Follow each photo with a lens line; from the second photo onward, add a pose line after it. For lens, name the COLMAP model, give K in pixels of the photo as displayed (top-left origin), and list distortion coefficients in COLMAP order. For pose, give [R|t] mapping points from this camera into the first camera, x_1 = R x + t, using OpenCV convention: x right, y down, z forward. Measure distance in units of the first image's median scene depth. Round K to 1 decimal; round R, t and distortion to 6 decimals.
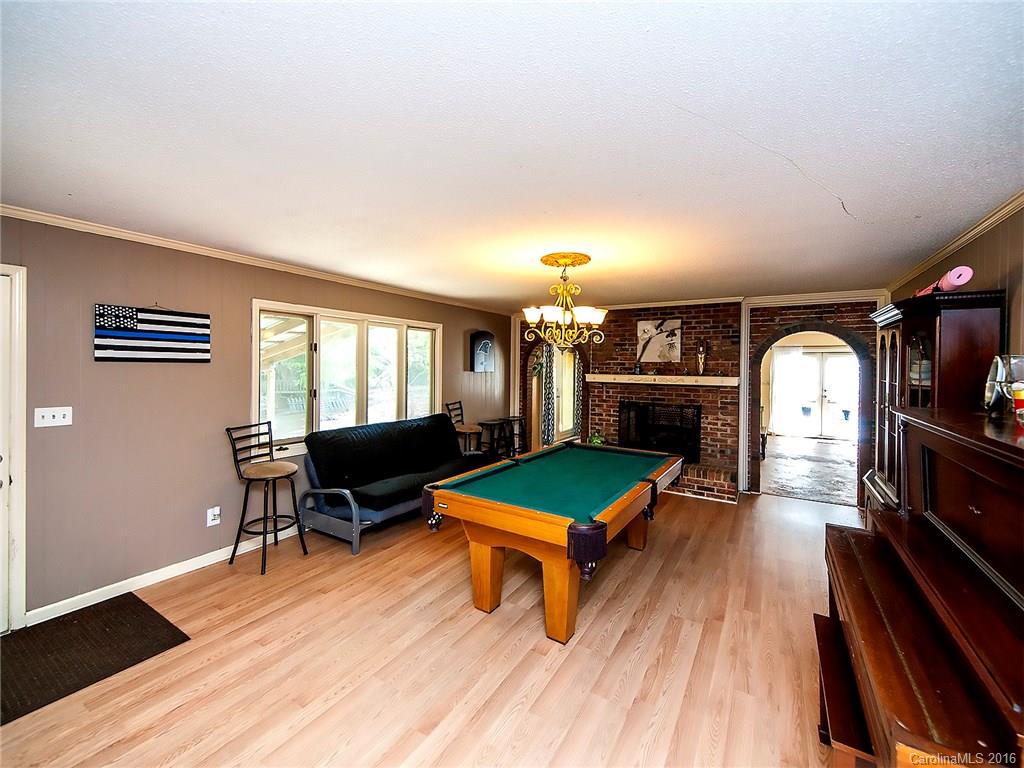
lens RADIAL K [[426.9, 0, 510.1], [0, 426.9, 362.9], [0, 0, 1]] dist [0.000989, 0.000077]
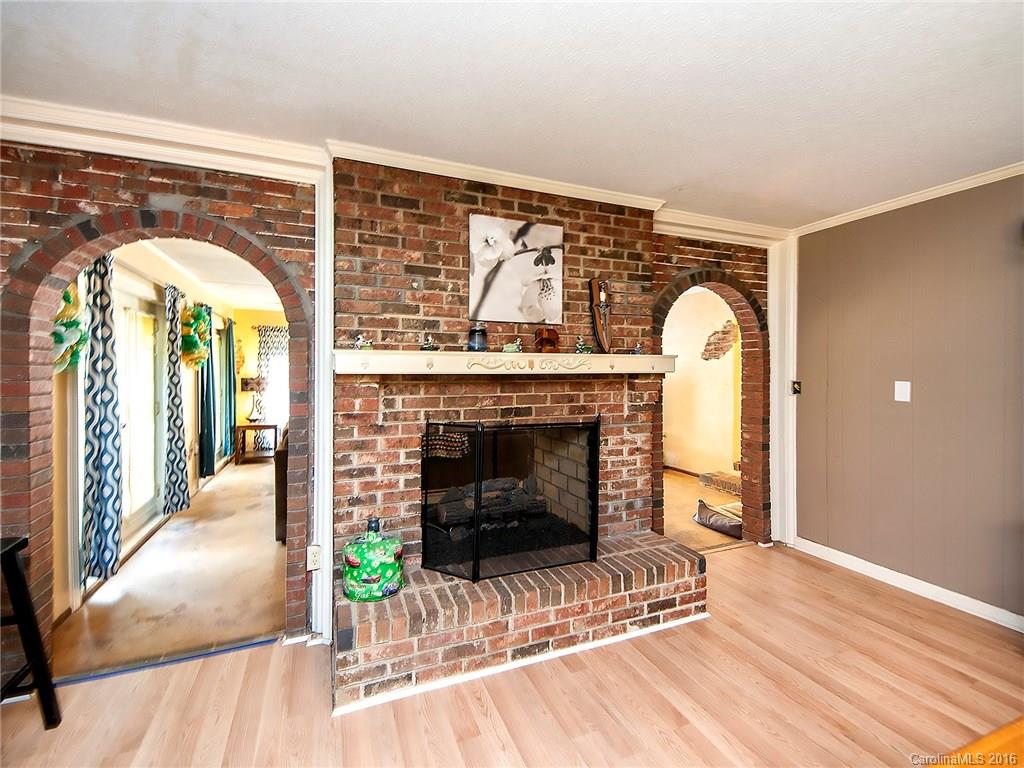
lens RADIAL K [[455.3, 0, 508.2], [0, 455.3, 371.4], [0, 0, 1]] dist [0.024265, -0.000034]
pose [[0.587841, -0.013695, 0.808861, -0.016858], [0.002551, 0.999883, 0.015075, 0.039688], [-0.808973, -0.006798, 0.587807, 0.759566]]
